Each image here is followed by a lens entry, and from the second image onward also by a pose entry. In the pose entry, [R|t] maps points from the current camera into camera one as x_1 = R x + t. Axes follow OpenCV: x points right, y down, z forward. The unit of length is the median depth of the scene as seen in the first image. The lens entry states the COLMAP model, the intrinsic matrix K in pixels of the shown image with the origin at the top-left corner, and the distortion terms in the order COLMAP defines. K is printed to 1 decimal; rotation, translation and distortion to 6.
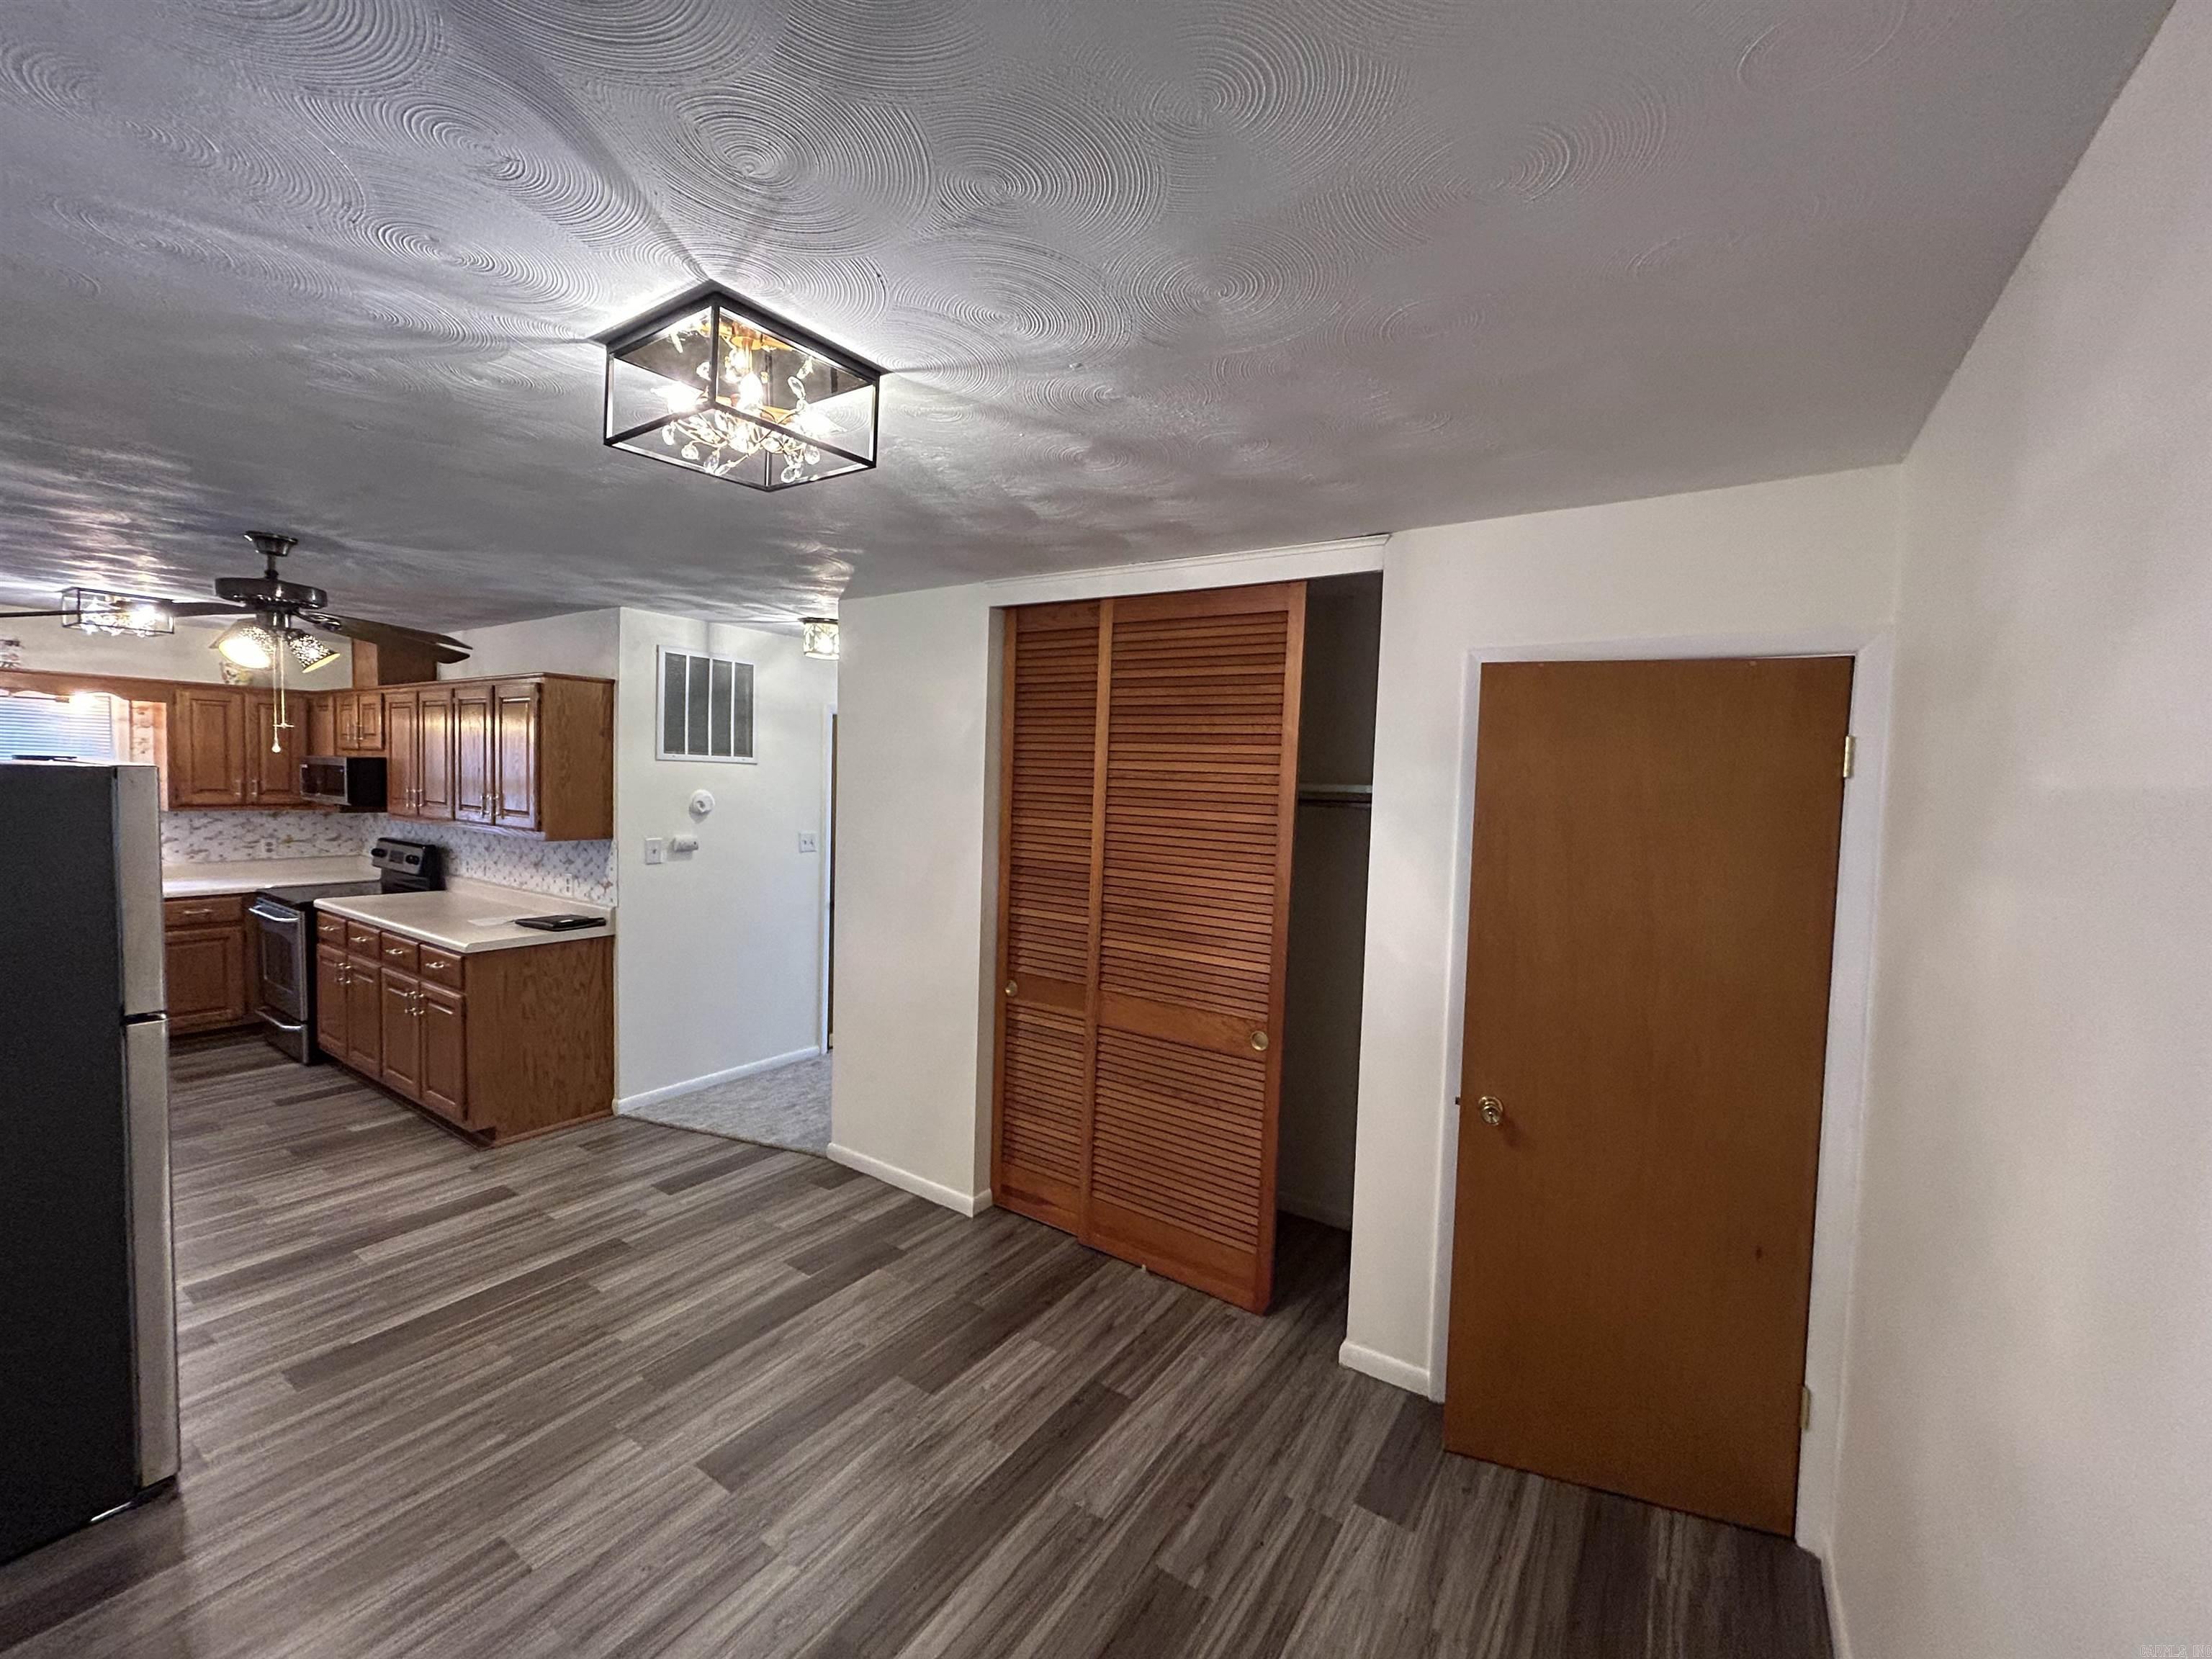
lens RADIAL K [[895.4, 0, 1116.0], [0, 895.4, 821.7], [0, 0, 1]] dist [-0.000220, -0.000250]
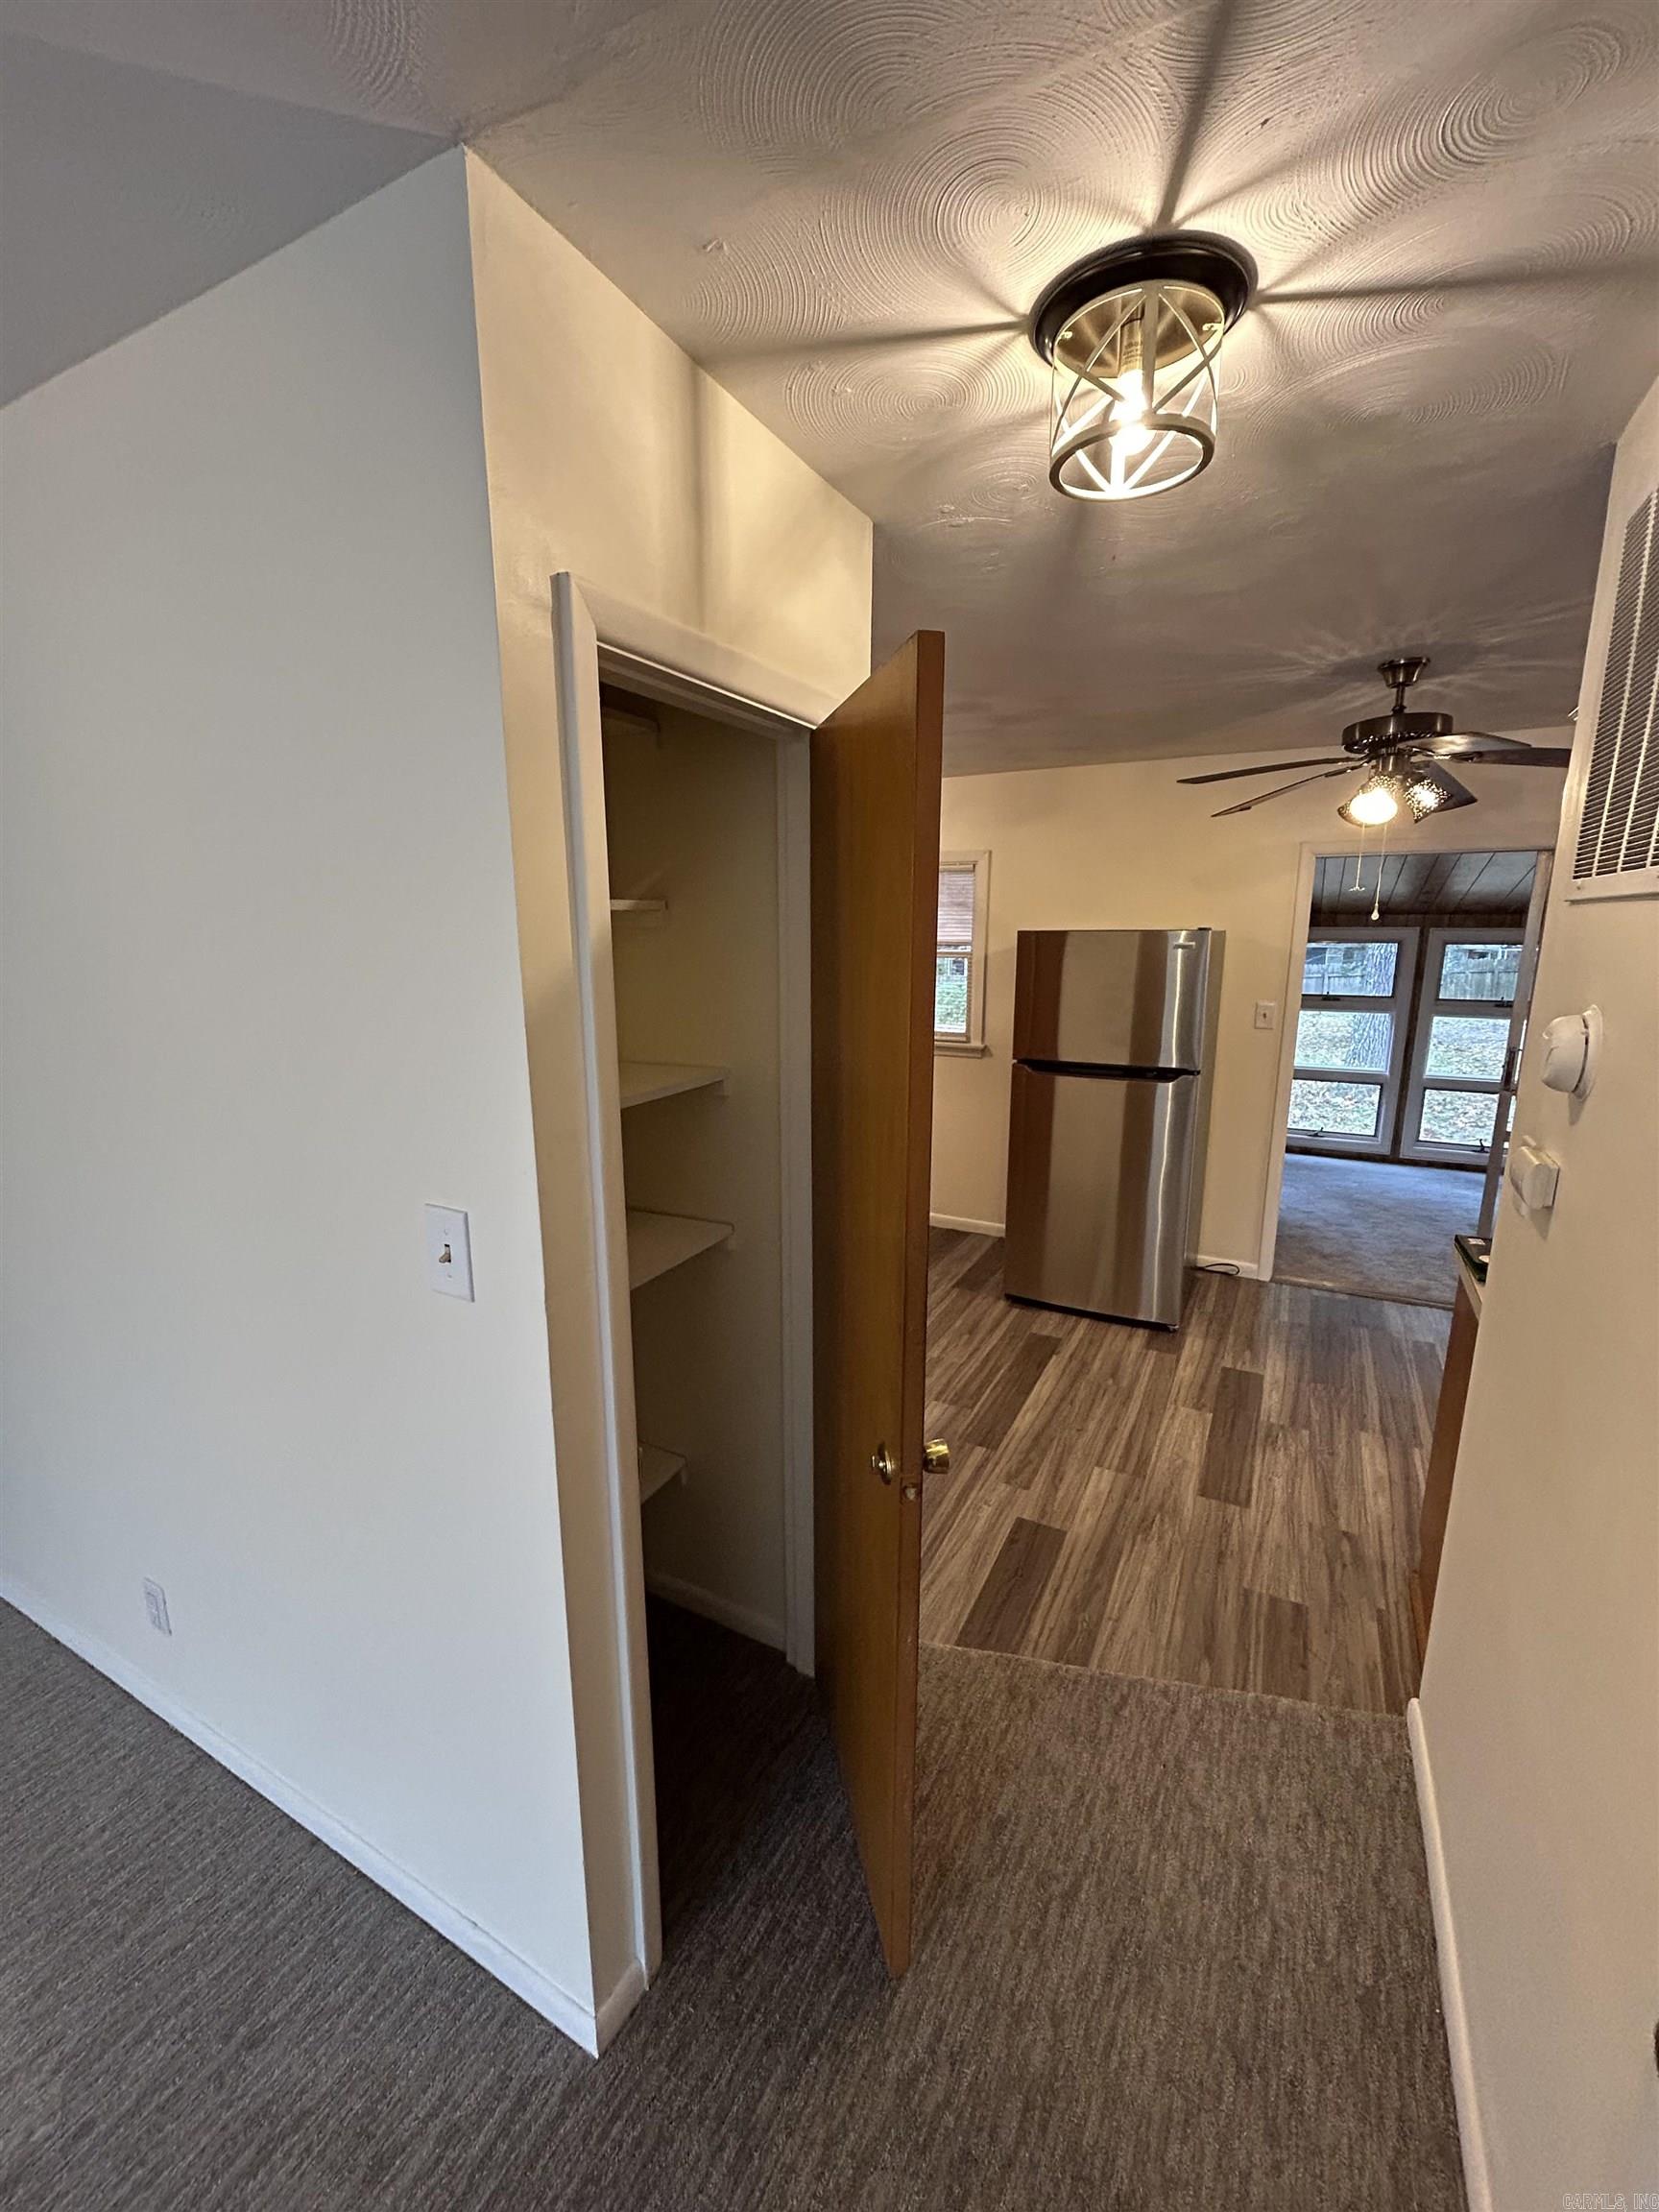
lens RADIAL K [[895.4, 0, 829.5], [0, 895.4, 1106.0], [0, 0, 1]] dist [-0.000220, -0.000250]
pose [[-0.994797, -0.006396, -0.101677, -0.246290], [-0.031899, 0.967398, 0.251243, -0.084854], [0.096755, 0.253179, -0.962569, 1.486981]]
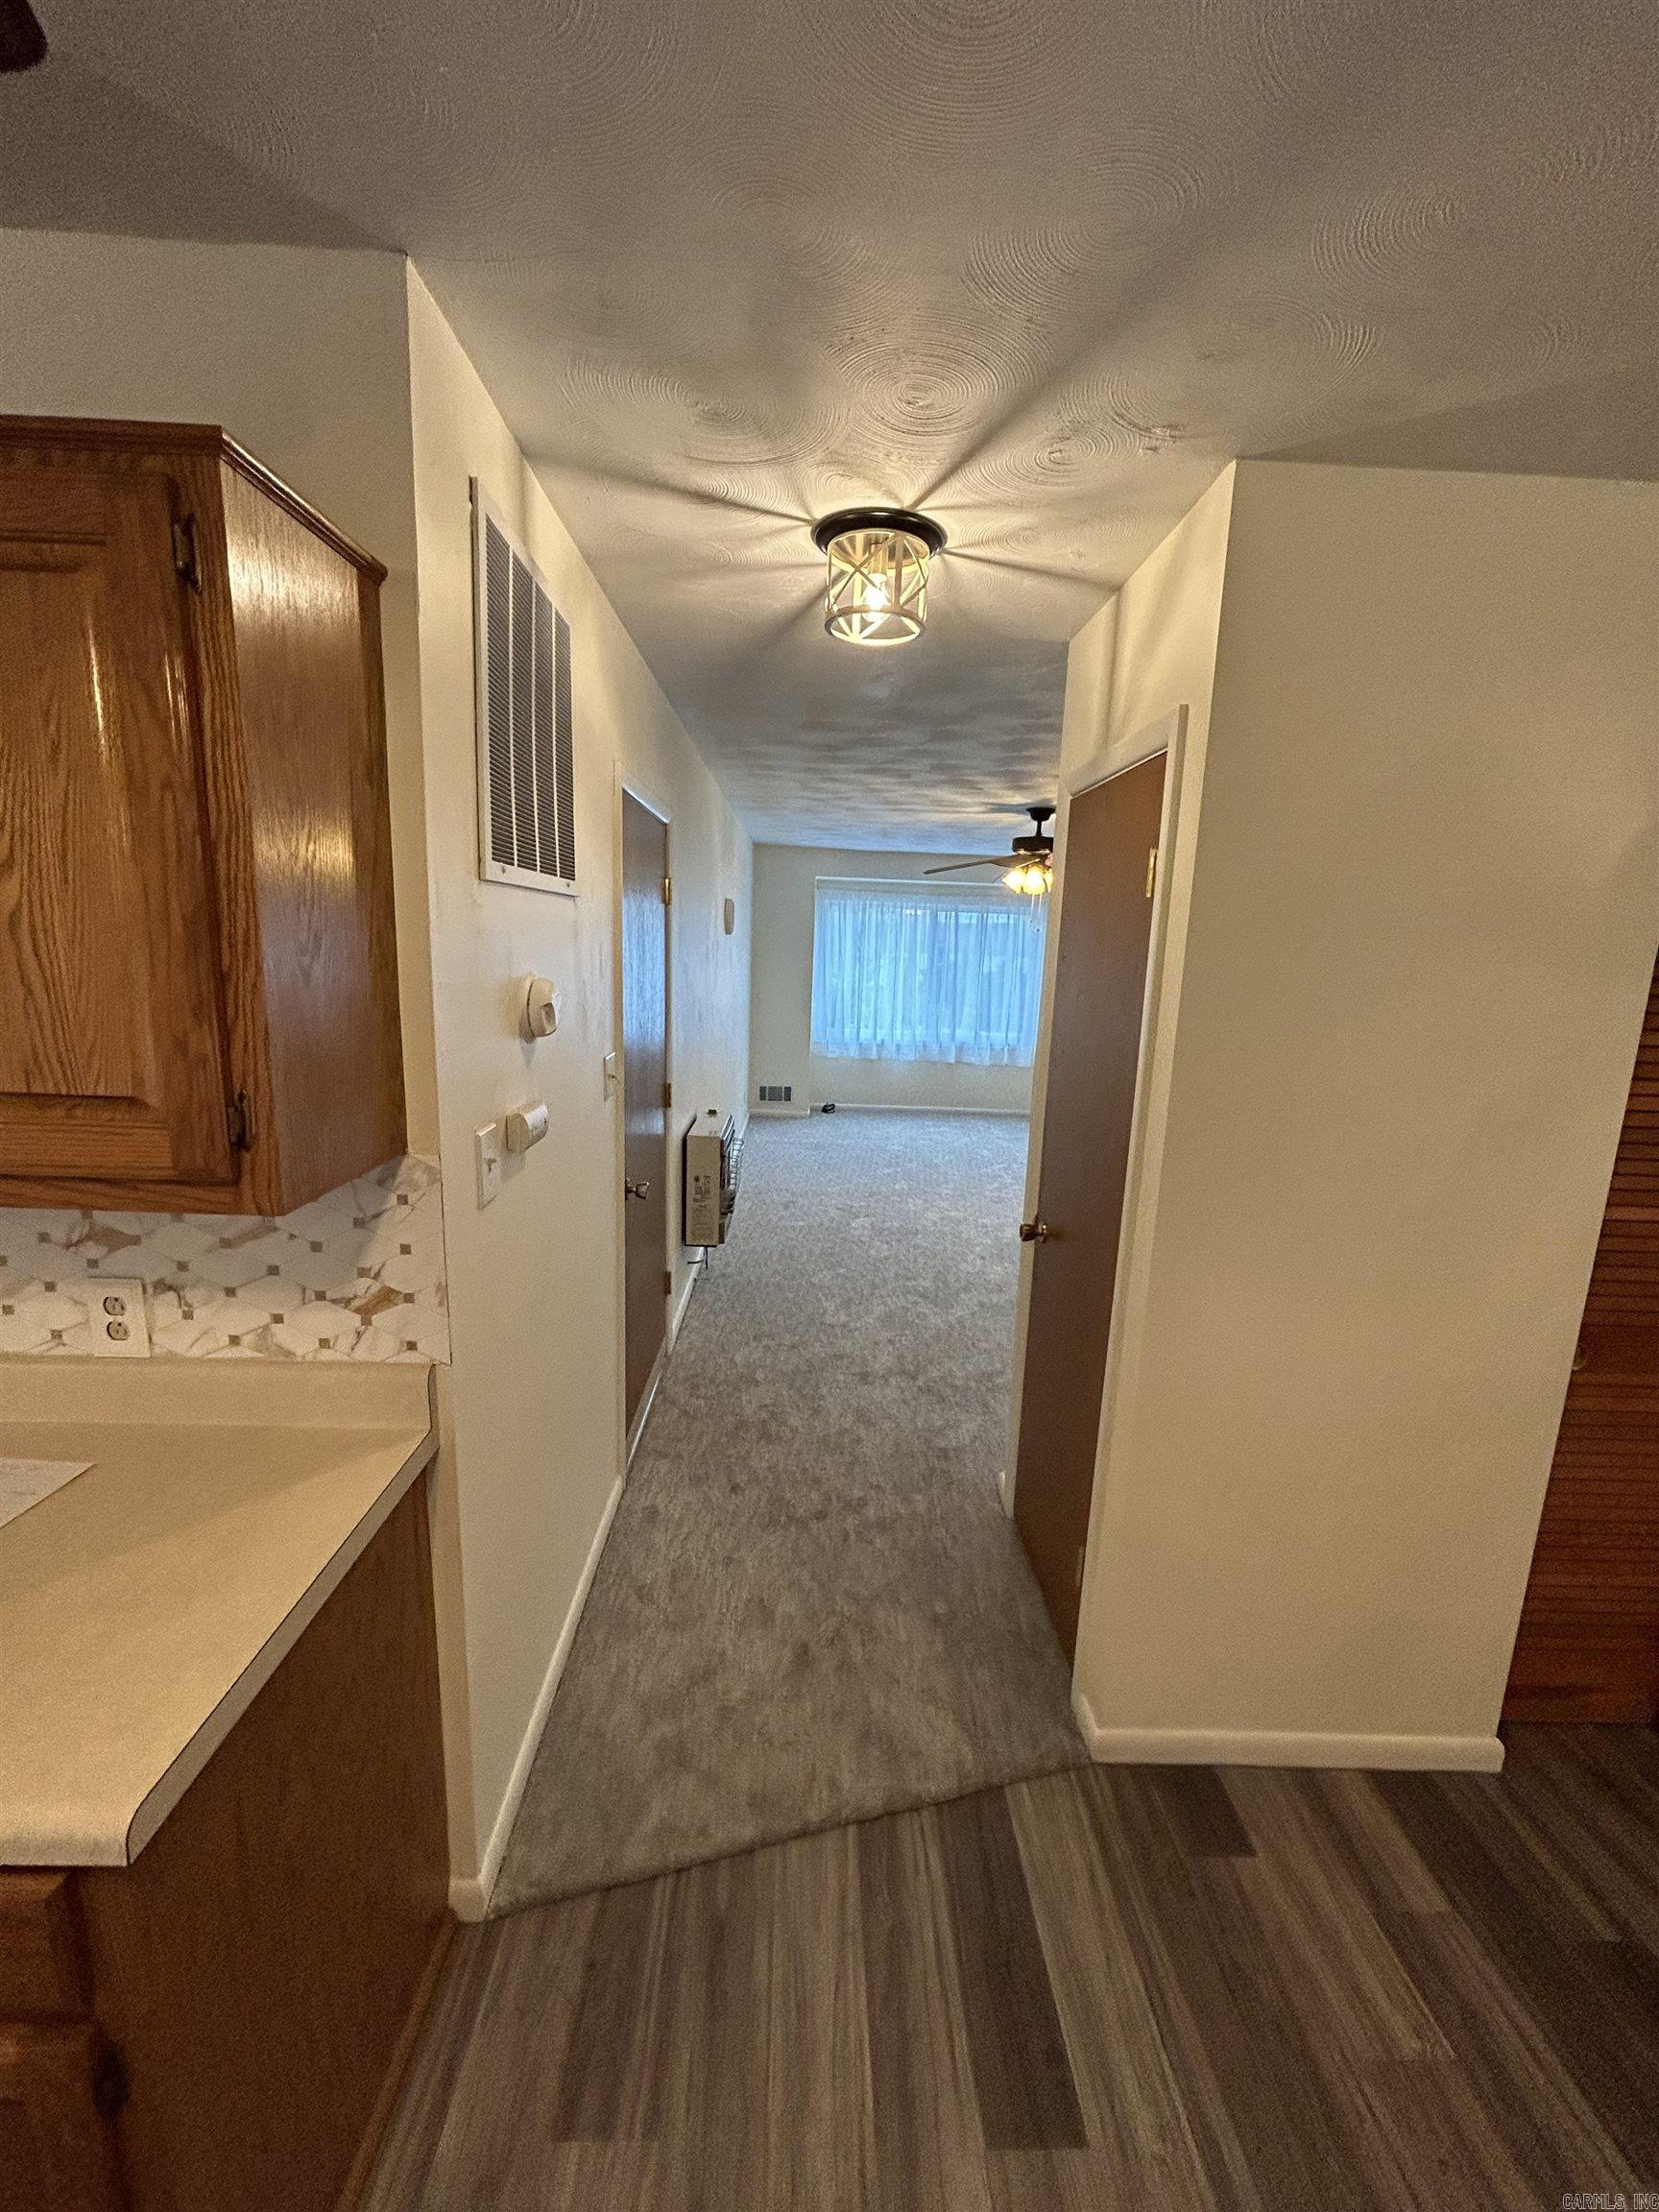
lens RADIAL K [[895.4, 0, 829.5], [0, 895.4, 1106.0], [0, 0, 1]] dist [-0.000220, -0.000250]
pose [[0.820116, -0.104959, 0.562489, -0.682602], [0.011832, 0.985933, 0.166721, -0.048190], [-0.572075, -0.130075, 0.809821, 0.760513]]
